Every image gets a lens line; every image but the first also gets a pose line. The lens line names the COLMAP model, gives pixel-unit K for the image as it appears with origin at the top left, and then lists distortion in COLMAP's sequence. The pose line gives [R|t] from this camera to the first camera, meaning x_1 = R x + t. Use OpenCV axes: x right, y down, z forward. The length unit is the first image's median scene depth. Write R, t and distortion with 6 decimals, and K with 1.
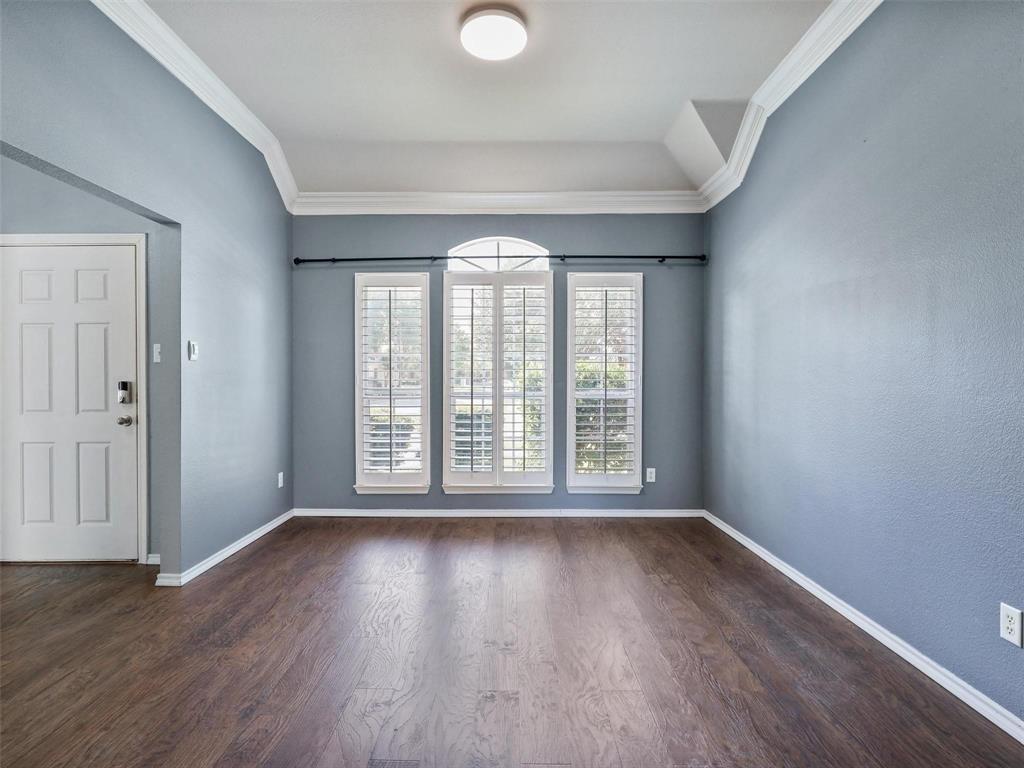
lens RADIAL K [[524.3, 0, 512.0], [0, 524.3, 384.0], [0, 0, 1]] dist [0.003182, 0.000133]
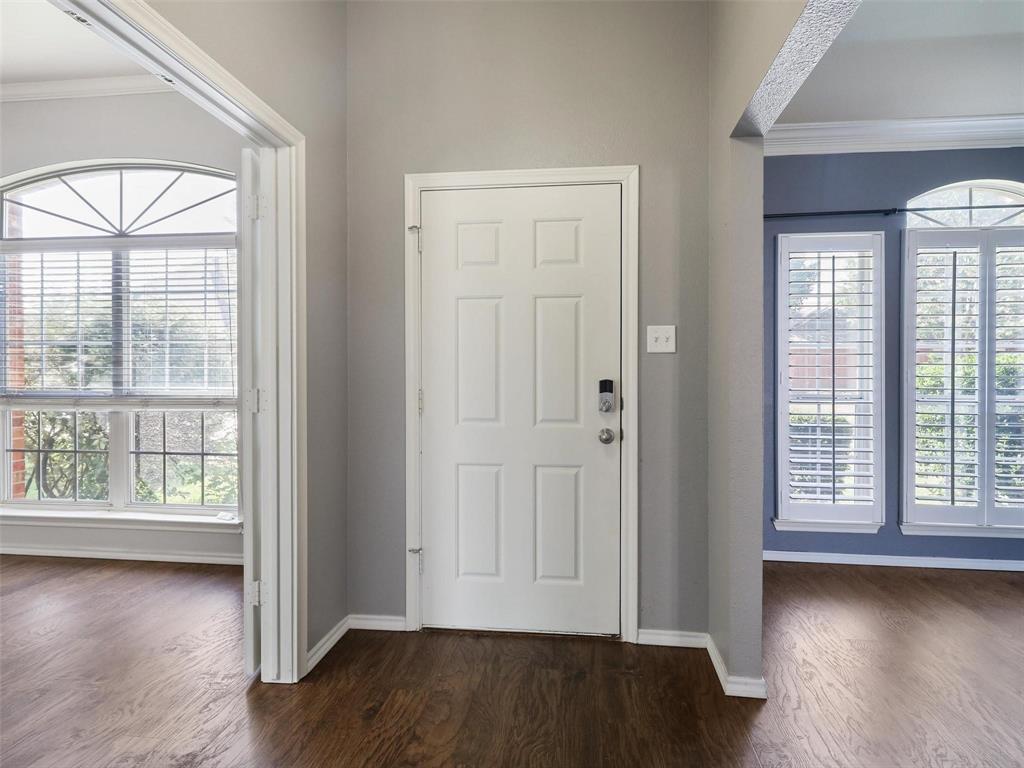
lens RADIAL K [[524.3, 0, 512.0], [0, 524.3, 384.0], [0, 0, 1]] dist [0.003182, 0.000133]
pose [[0.994091, 0.007315, -0.108300, -0.719734], [-0.006816, 0.999964, 0.004980, -0.001505], [0.108332, -0.004212, 0.994106, 0.270983]]
